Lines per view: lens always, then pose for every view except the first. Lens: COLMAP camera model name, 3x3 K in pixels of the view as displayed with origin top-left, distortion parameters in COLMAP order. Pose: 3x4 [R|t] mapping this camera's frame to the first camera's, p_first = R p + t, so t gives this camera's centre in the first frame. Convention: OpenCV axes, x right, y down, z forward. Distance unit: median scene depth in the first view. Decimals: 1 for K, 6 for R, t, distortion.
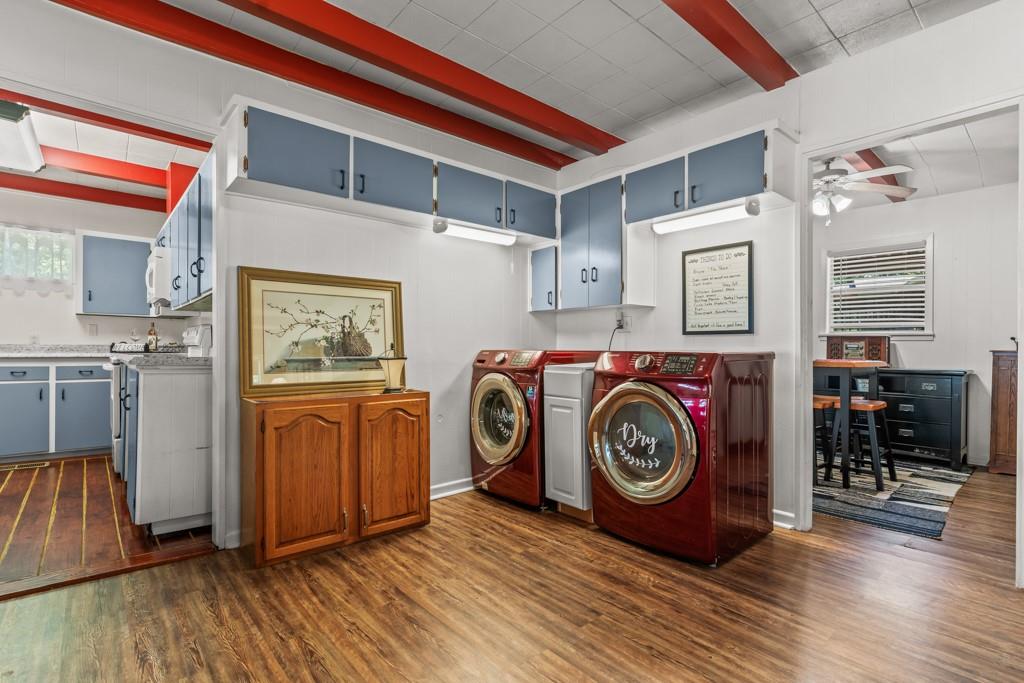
lens RADIAL K [[486.3, 0, 511.7], [0, 486.3, 346.6], [0, 0, 1]] dist [0.001146, 0.000470]
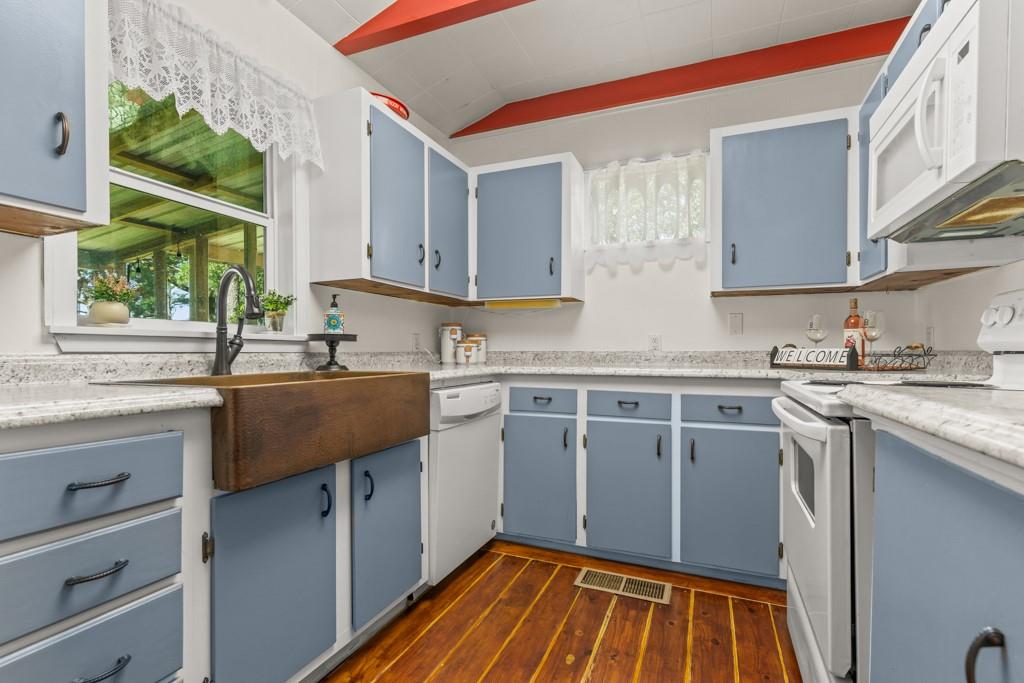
lens RADIAL K [[498.5, 0, 509.8], [0, 498.5, 350.5], [0, 0, 1]] dist [0.001908, 0.000121]
pose [[0.449985, -0.007166, -0.893007, -0.512512], [0.002002, 0.999973, -0.007015, -0.001614], [0.893034, 0.001369, 0.449988, 0.563079]]
